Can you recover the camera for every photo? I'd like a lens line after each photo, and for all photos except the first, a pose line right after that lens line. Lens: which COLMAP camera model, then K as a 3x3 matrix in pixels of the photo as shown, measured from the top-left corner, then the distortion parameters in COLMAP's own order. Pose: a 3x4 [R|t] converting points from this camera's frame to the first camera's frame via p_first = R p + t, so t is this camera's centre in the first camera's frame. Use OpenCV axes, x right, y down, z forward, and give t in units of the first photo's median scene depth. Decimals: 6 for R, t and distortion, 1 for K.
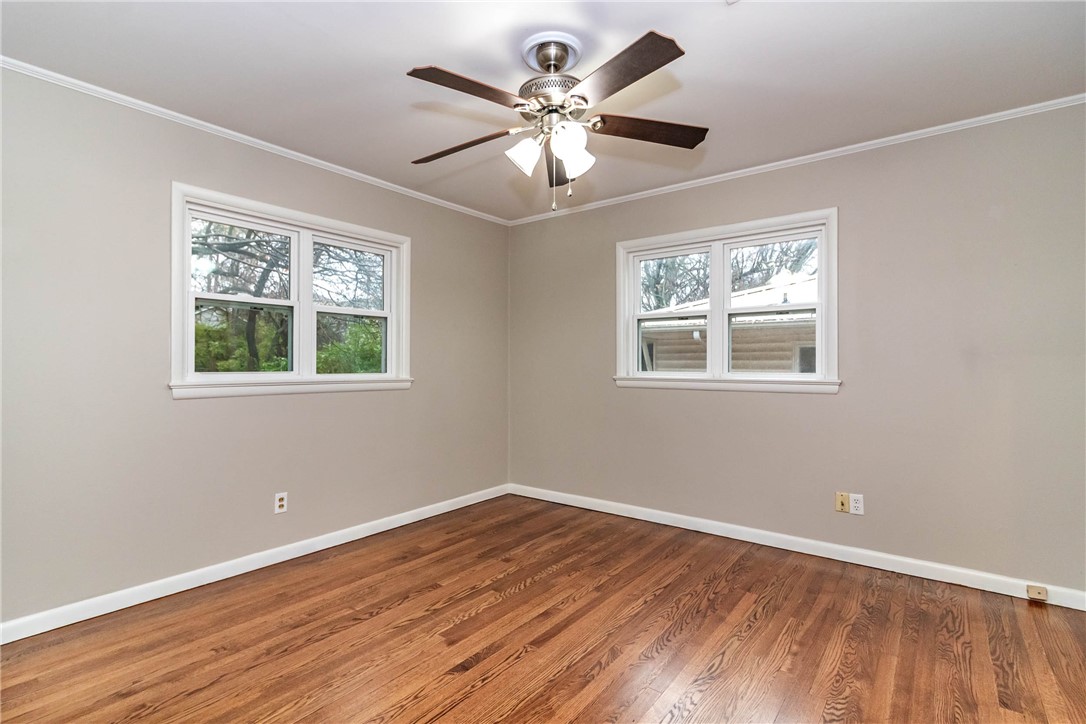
lens RADIAL K [[519.8, 0, 559.2], [0, 519.8, 355.2], [0, 0, 1]] dist [0.001005, 0.000616]
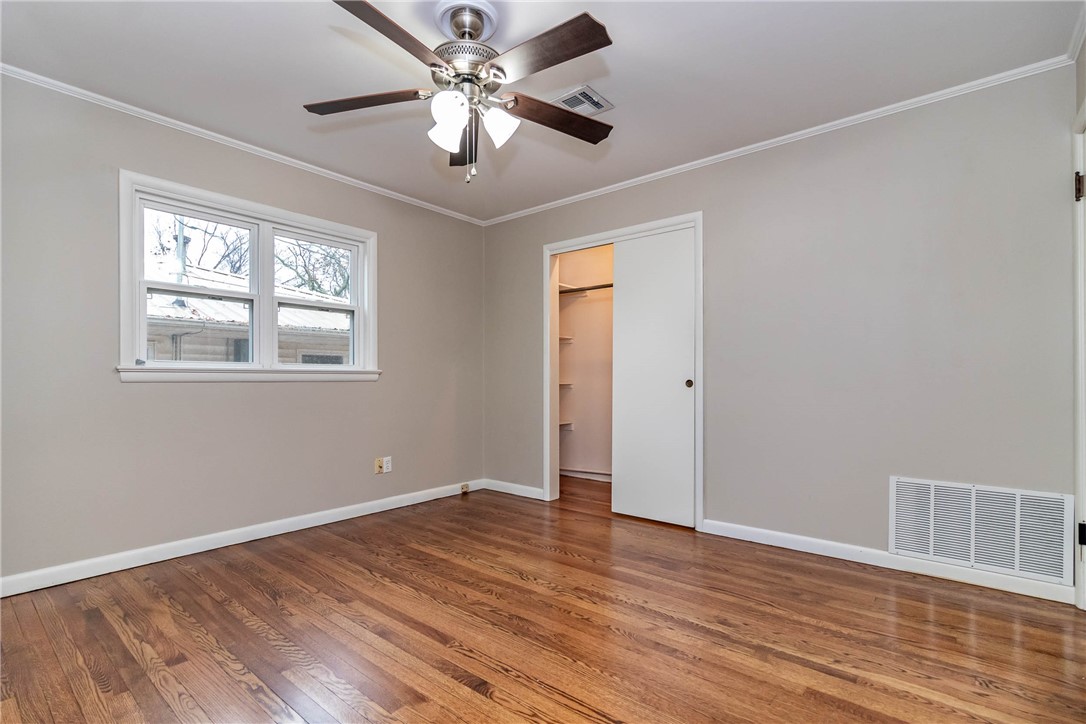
lens RADIAL K [[501.4, 0, 511.7], [0, 501.4, 386.9], [0, 0, 1]] dist [-0.001405, -0.000255]
pose [[0.083645, -0.013559, 0.996403, -0.651059], [-0.012317, 0.999817, 0.014639, 0.070532], [-0.996419, -0.013497, 0.083463, 0.591181]]
